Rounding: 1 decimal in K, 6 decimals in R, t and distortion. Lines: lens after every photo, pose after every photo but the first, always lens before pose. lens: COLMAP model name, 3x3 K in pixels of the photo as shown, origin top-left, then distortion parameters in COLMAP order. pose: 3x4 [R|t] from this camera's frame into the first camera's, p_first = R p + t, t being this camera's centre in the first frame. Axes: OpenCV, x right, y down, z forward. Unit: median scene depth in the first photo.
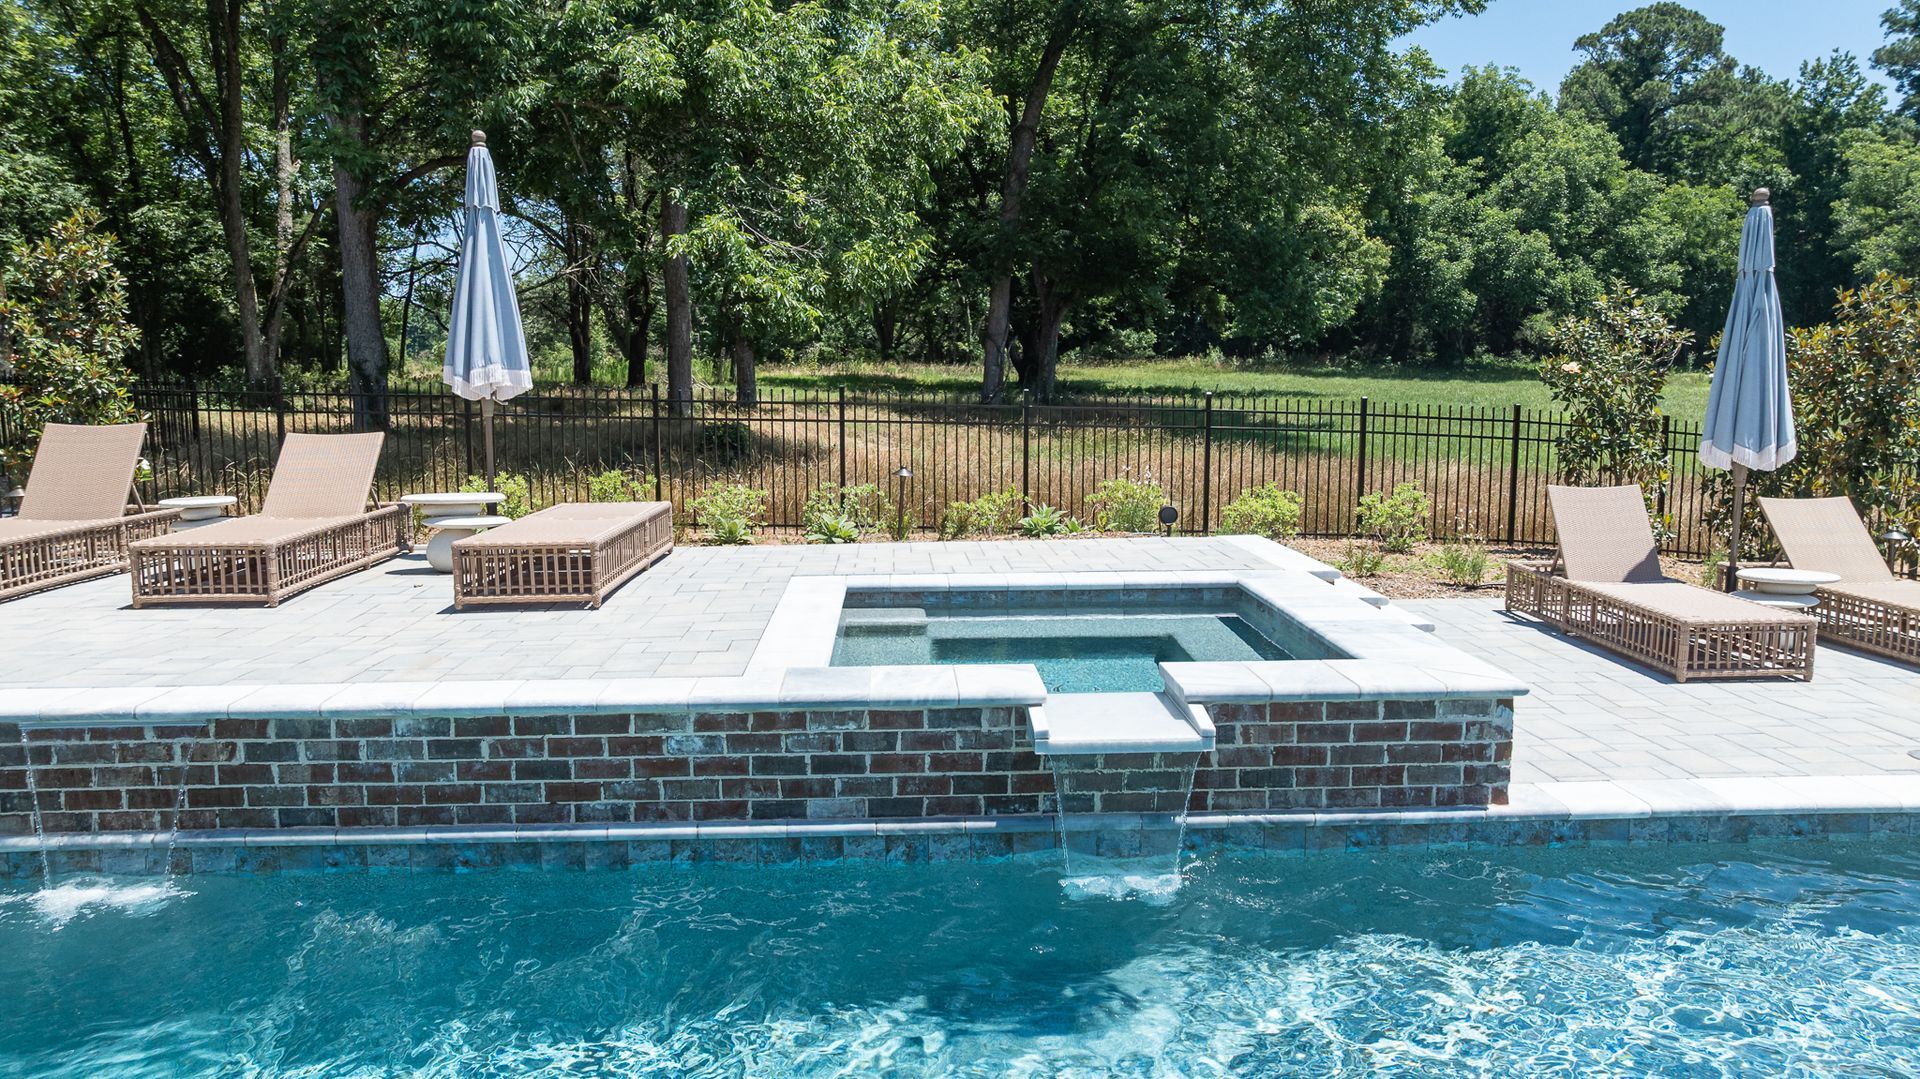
lens RADIAL K [[1352.6, 0, 961.1], [0, 1352.6, 542.7], [0, 0, 1]] dist [-0.039620, 0.043145]
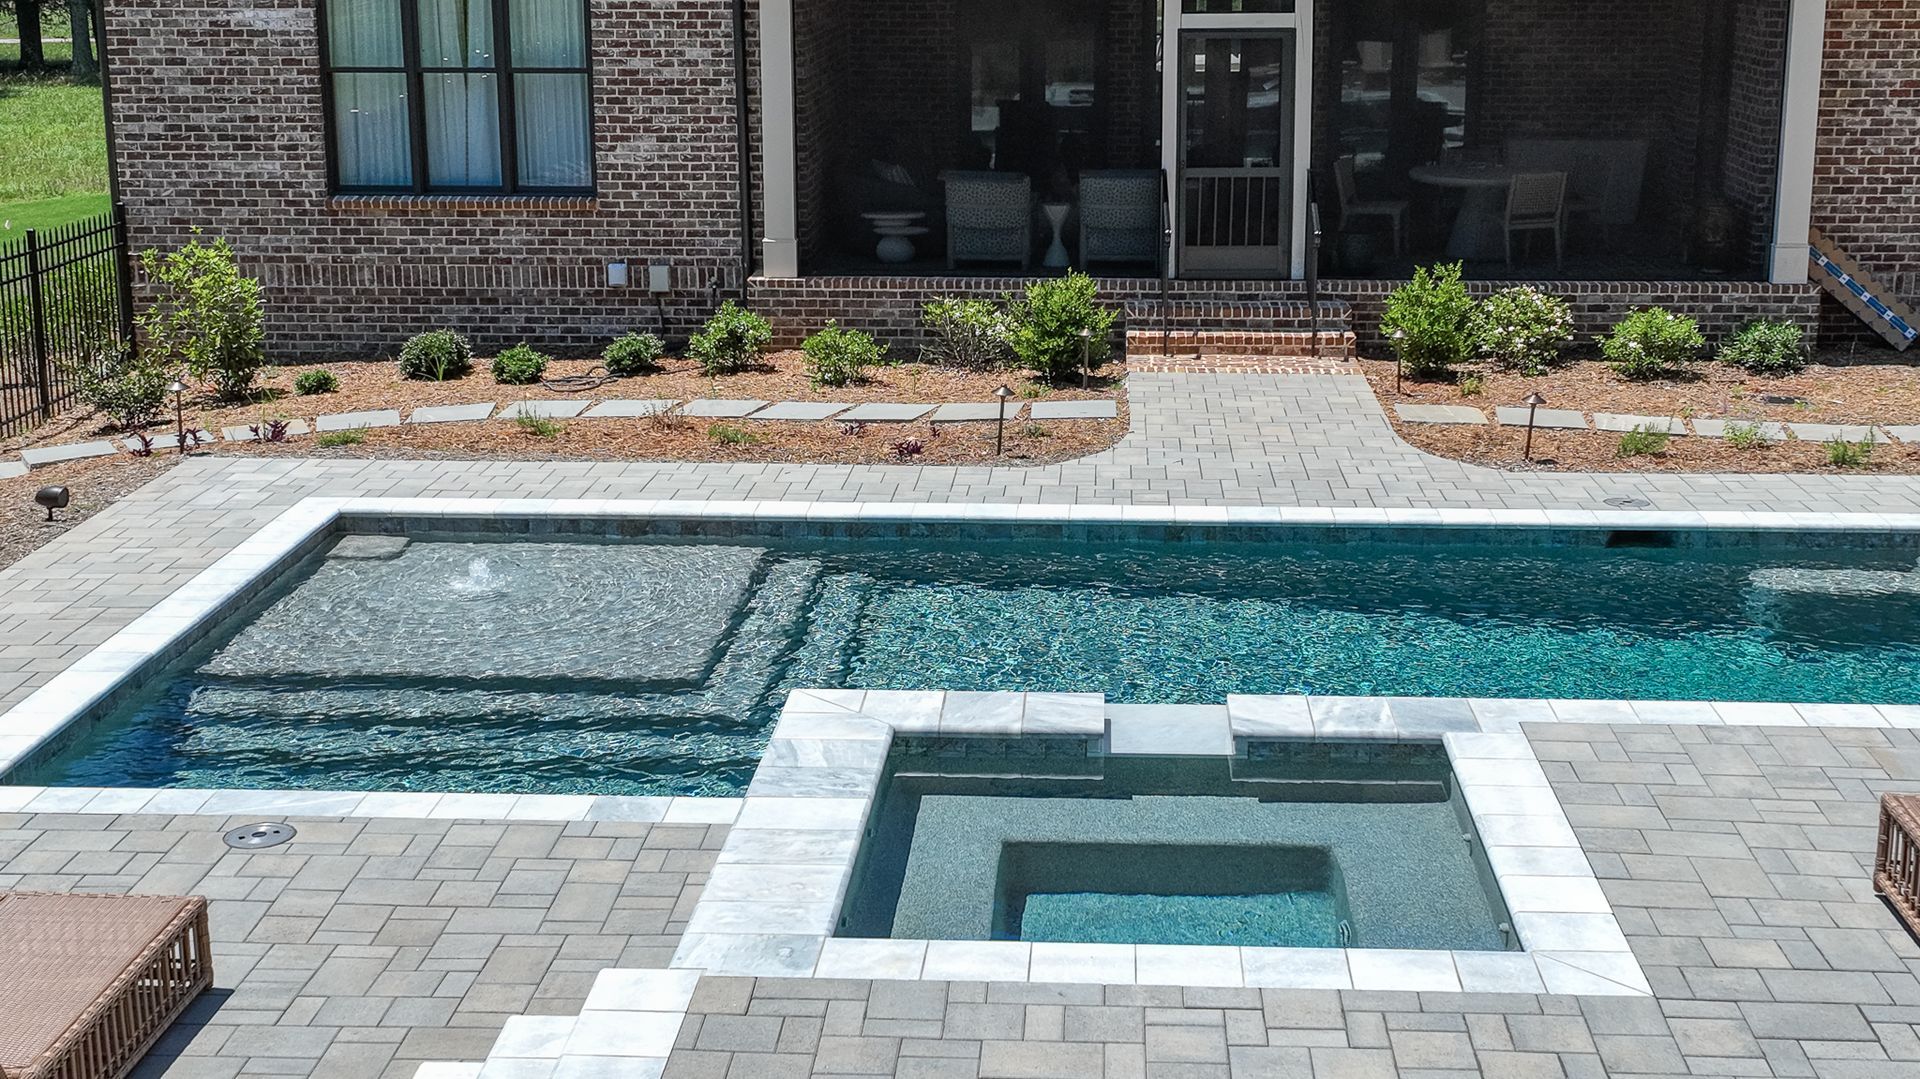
lens RADIAL K [[2491.5, 0, 972.7], [0, 2491.5, 533.6], [0, 0, 1]] dist [0.005274, 0.000000]
pose [[-0.994559, -0.017803, 0.102644, 0.061747], [0.020932, 0.931045, 0.364304, -0.760780], [-0.102051, 0.364471, -0.925606, 2.835105]]
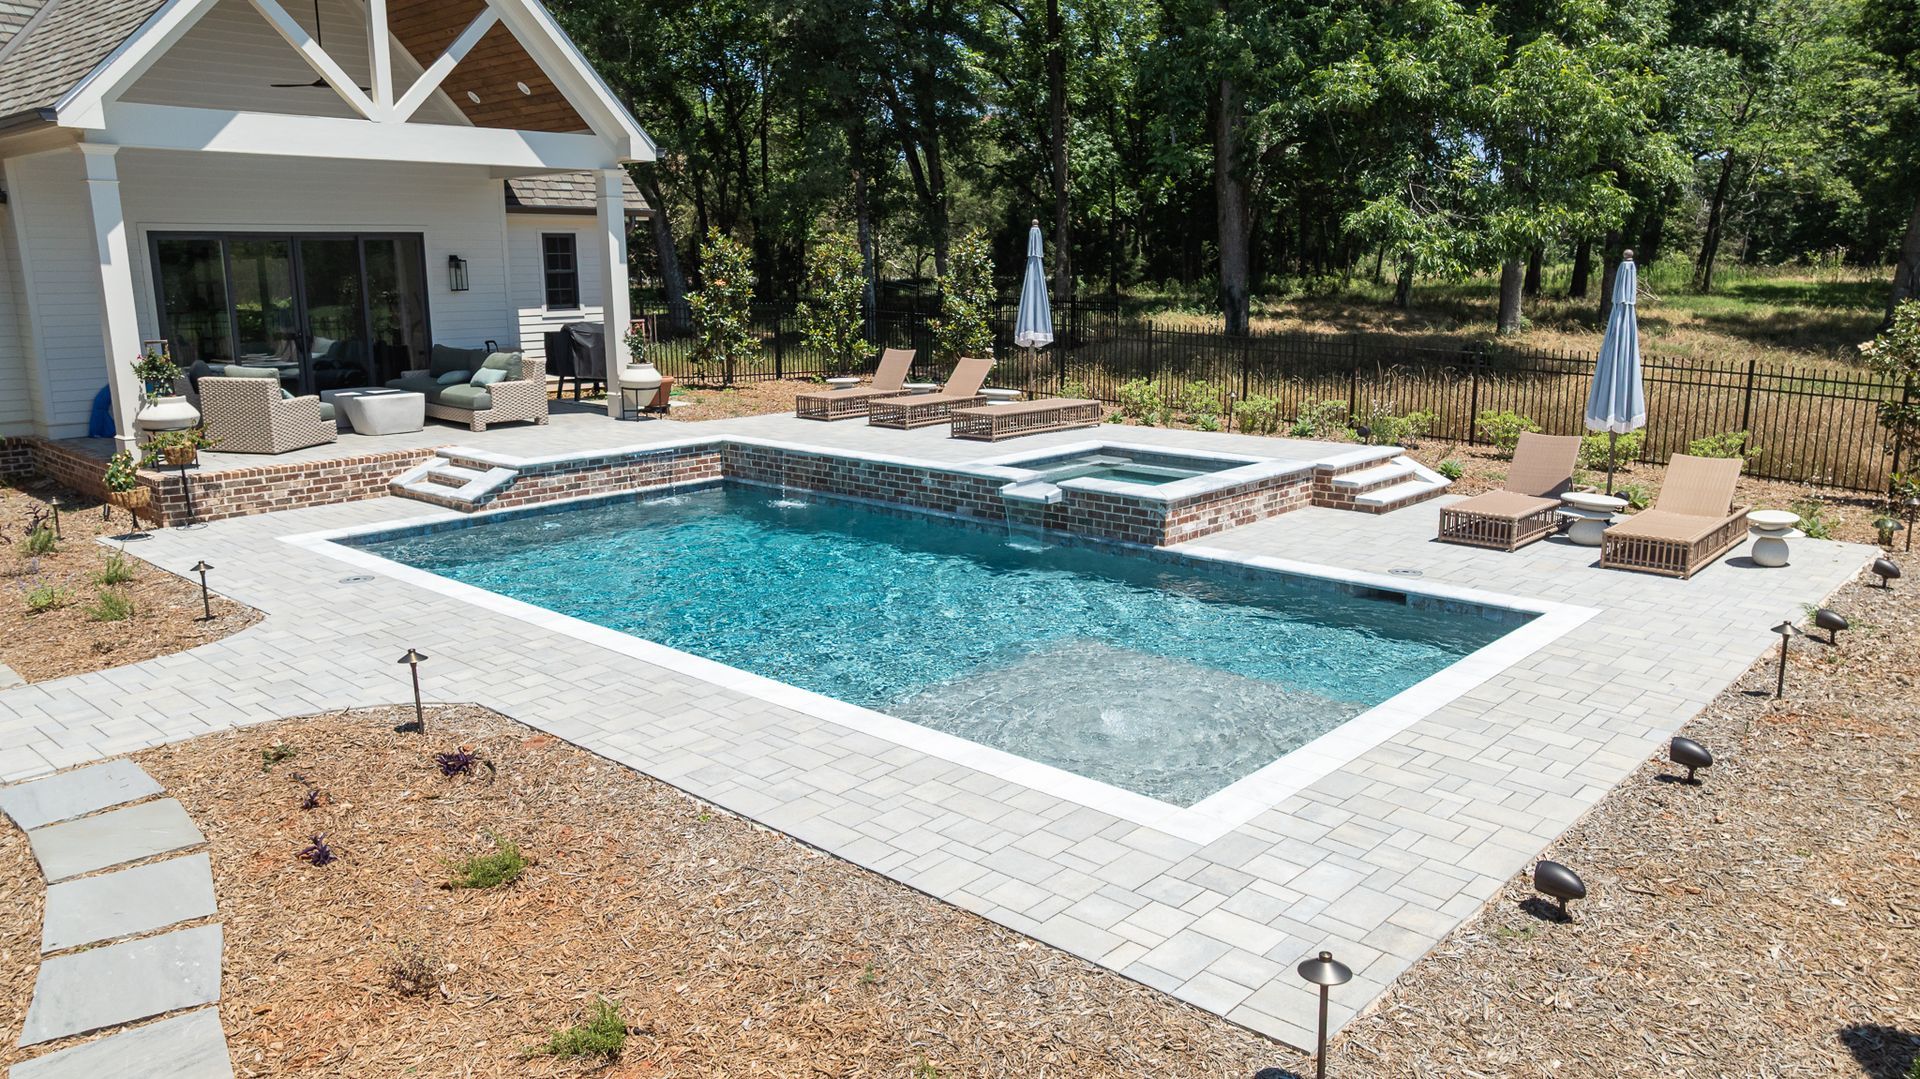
lens RADIAL K [[1352.6, 0, 962.6], [0, 1352.6, 554.0], [0, 0, 1]] dist [-0.039620, 0.043145]
pose [[0.707478, 0.152171, -0.690159, 1.883206], [-0.088046, 0.987914, 0.127567, -0.077006], [0.701230, -0.029485, 0.712325, -1.042448]]
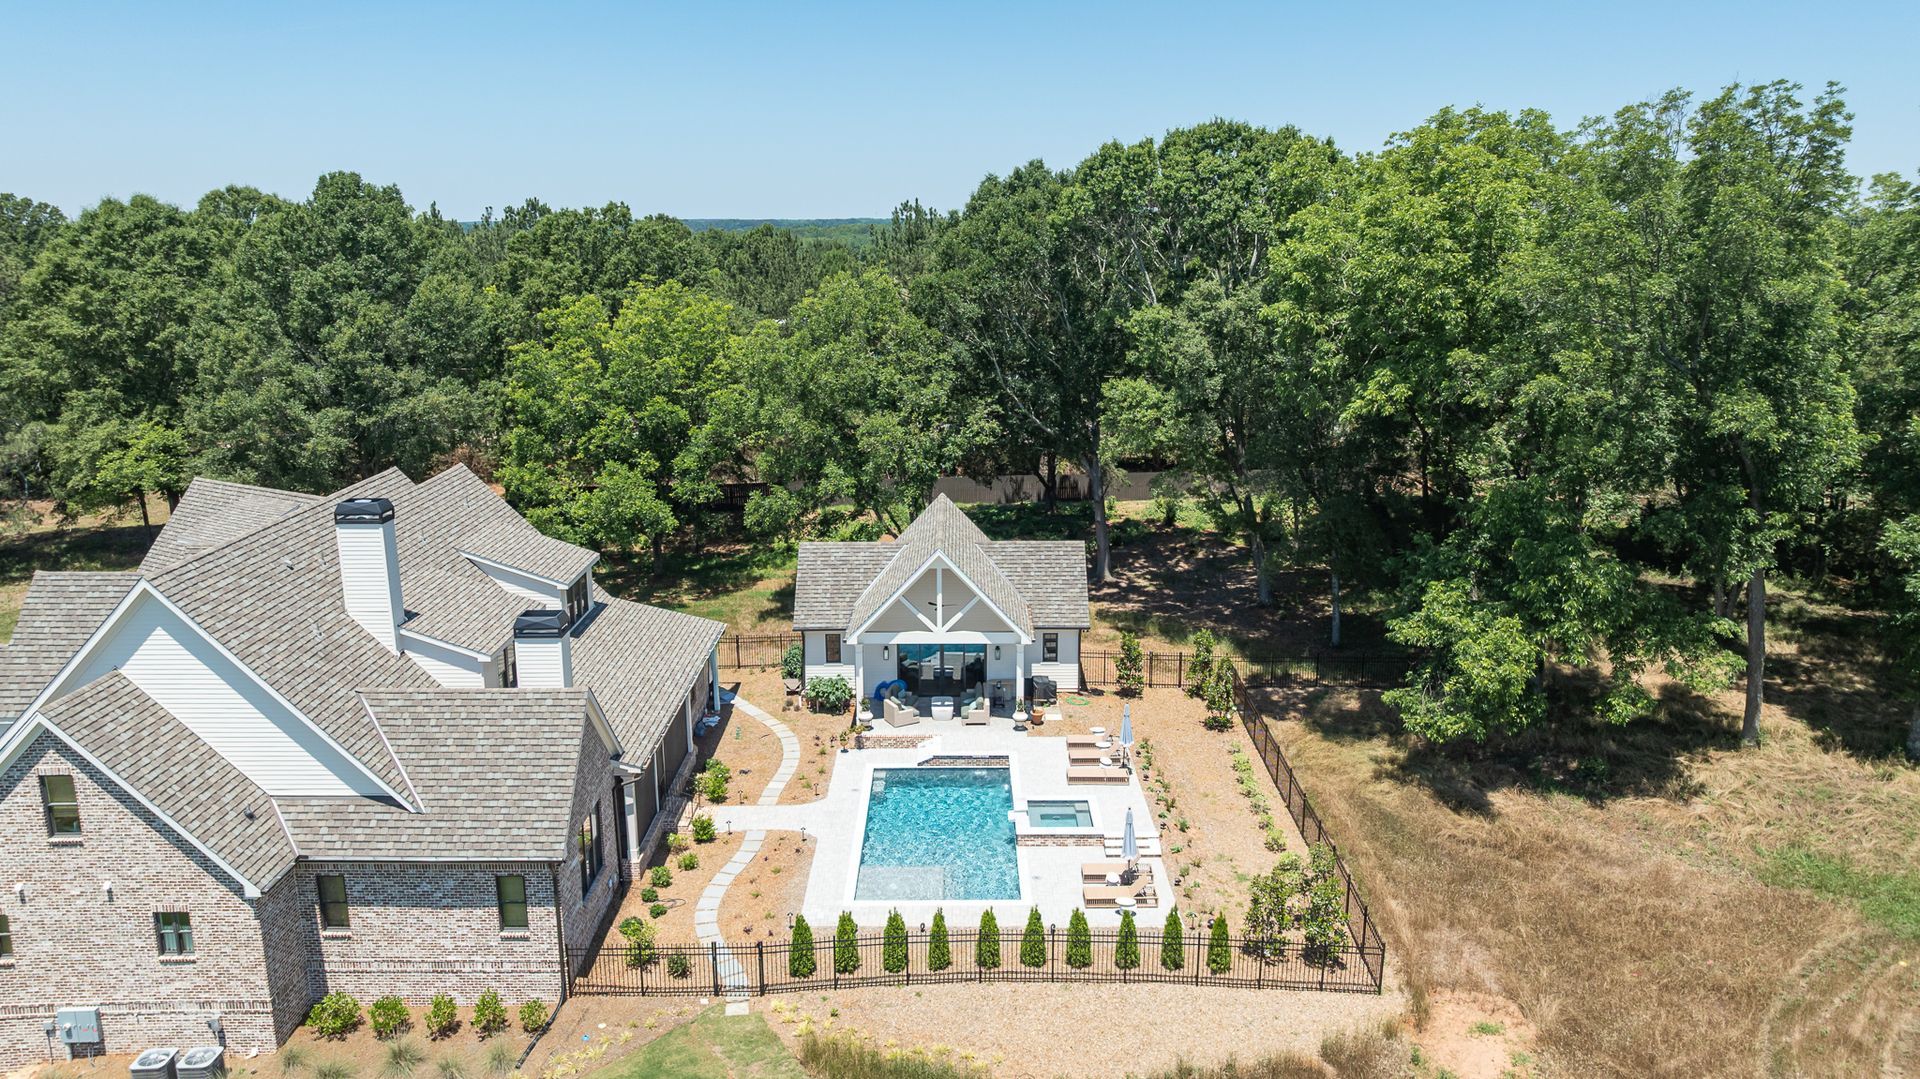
lens RADIAL K [[1352.6, 0, 960.2], [0, 1352.6, 549.6], [0, 0, 1]] dist [-0.039620, 0.043145]
pose [[-0.044957, 0.242320, -0.969154, 8.413083], [-0.124491, 0.961214, 0.246110, -3.744643], [0.991202, 0.131715, -0.013047, 0.509570]]
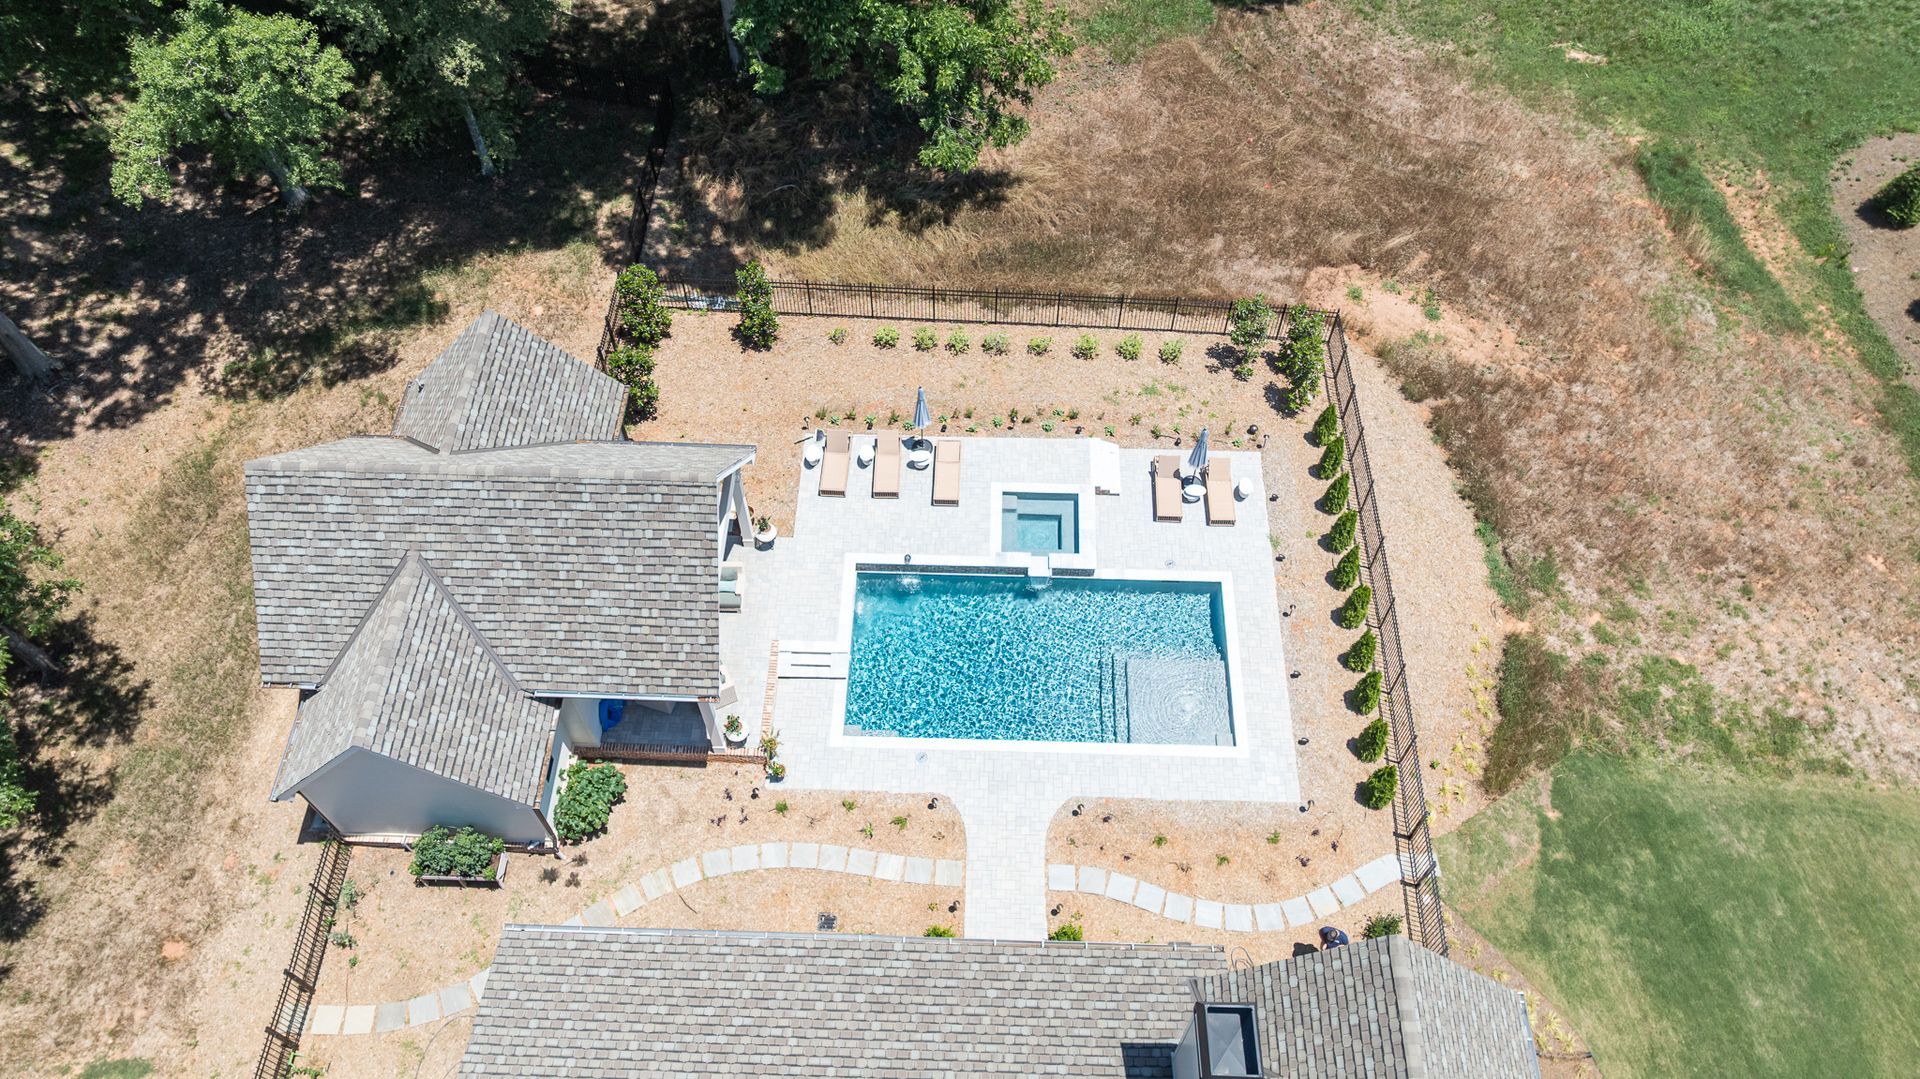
lens RADIAL K [[1352.6, 0, 967.5], [0, 1352.6, 540.1], [0, 0, 1]] dist [-0.039620, 0.043145]
pose [[0.997101, 0.067335, -0.035423, -0.036249], [-0.018058, 0.661711, 0.749542, -5.510305], [0.073910, -0.746729, 0.661009, -3.816134]]
